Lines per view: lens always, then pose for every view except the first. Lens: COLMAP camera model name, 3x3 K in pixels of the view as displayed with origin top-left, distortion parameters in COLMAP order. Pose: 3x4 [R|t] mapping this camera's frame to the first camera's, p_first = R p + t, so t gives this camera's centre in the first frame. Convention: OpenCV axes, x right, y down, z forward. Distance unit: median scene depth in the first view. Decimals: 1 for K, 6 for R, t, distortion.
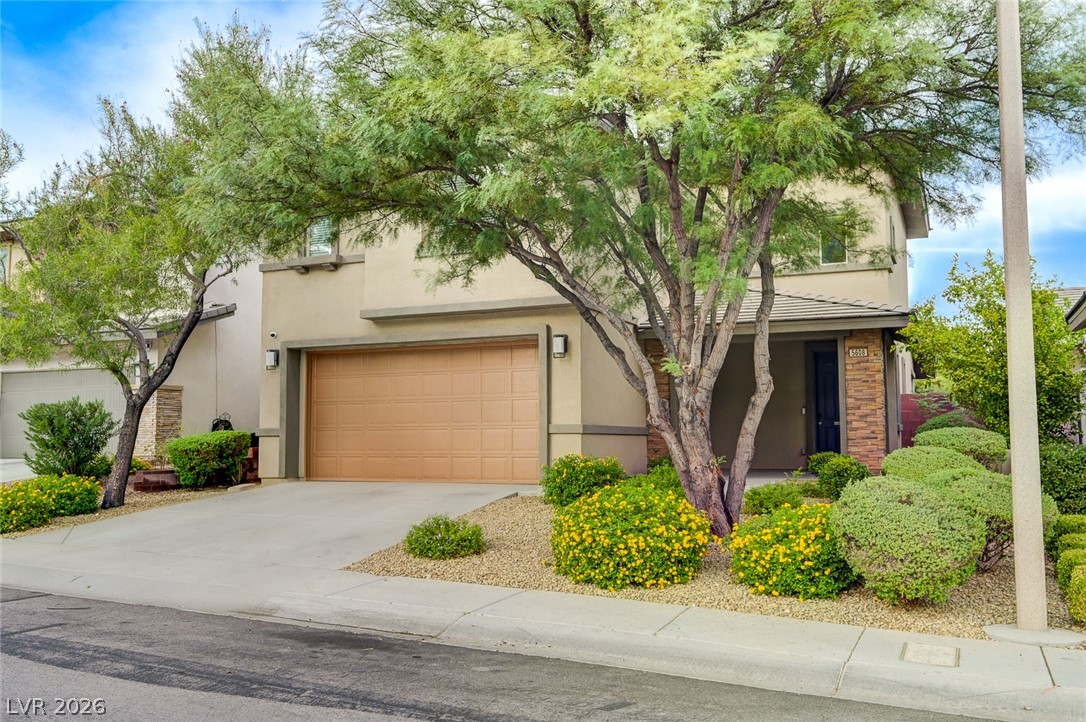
lens RADIAL K [[897.3, 0, 541.5], [0, 897.3, 365.3], [0, 0, 1]] dist [-0.020190, -0.003647]
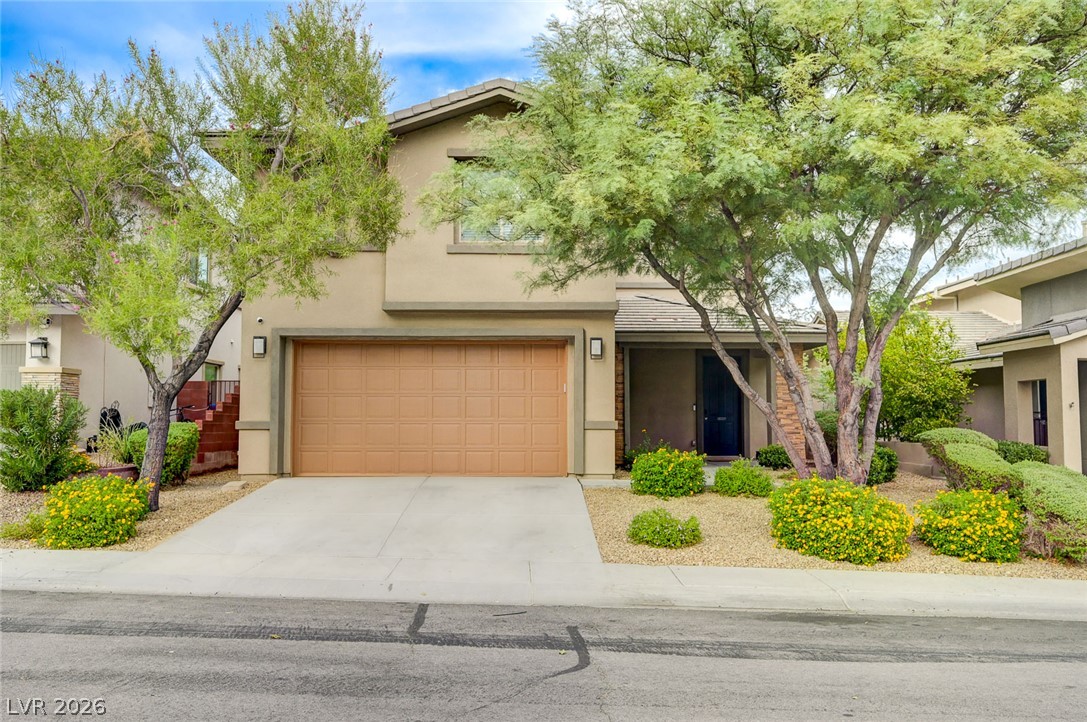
lens RADIAL K [[891.8, 0, 543.9], [0, 891.8, 357.6], [0, 0, 1]] dist [0.005011, 0.000209]
pose [[0.912001, 0.035349, 0.408663, -0.433886], [-0.038880, 0.999244, 0.000332, -0.007599], [-0.408342, -0.016192, 0.912685, 0.039759]]
